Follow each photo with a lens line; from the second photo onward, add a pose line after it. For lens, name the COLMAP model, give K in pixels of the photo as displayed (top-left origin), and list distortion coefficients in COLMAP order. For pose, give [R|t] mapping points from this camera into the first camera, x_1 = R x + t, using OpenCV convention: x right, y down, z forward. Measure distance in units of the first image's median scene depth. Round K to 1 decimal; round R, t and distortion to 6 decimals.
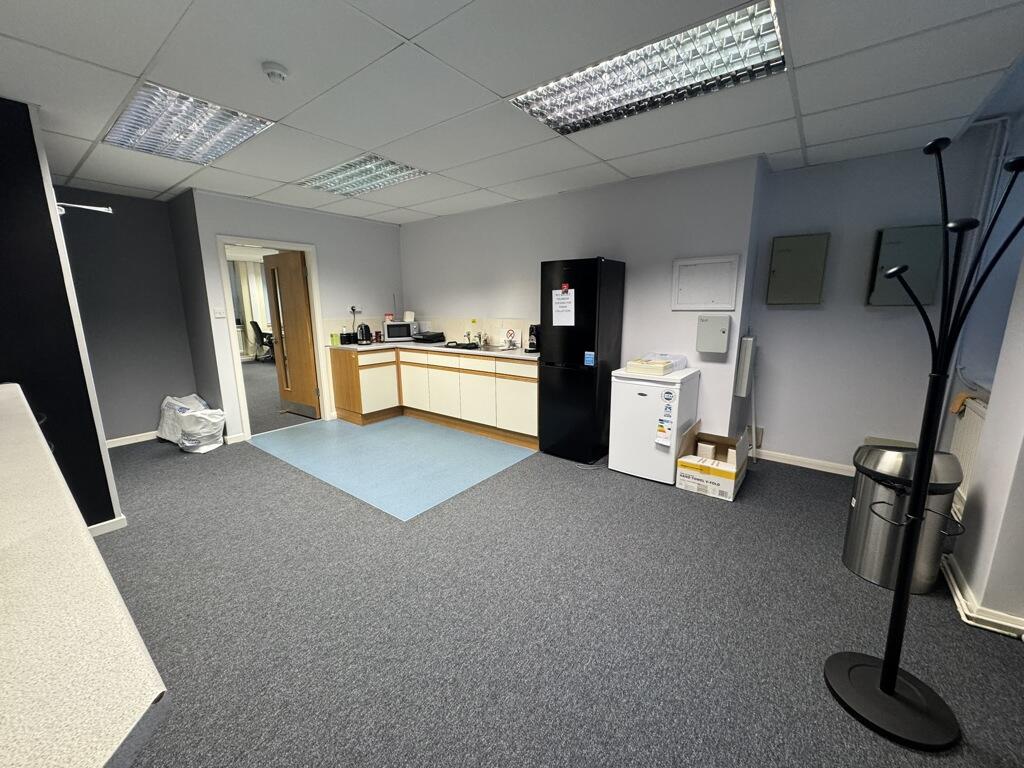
lens RADIAL K [[405.1, 0, 515.6], [0, 405.1, 385.9], [0, 0, 1]] dist [0.003900, 0.000307]
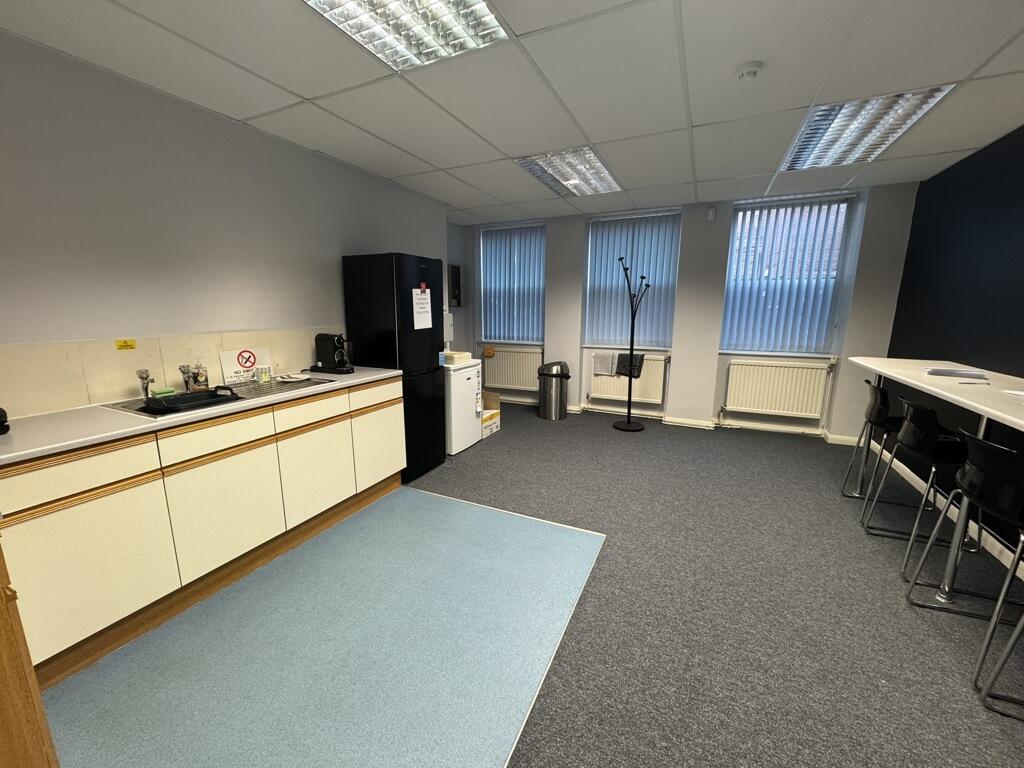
lens RADIAL K [[405.1, 0, 508.2], [0, 405.1, 383.8], [0, 0, 1]] dist [0.003900, 0.000307]
pose [[-0.204303, -0.177873, 0.962612, -0.835282], [0.197275, 0.955697, 0.218465, -0.194221], [-0.958824, 0.234532, -0.160162, 1.008172]]
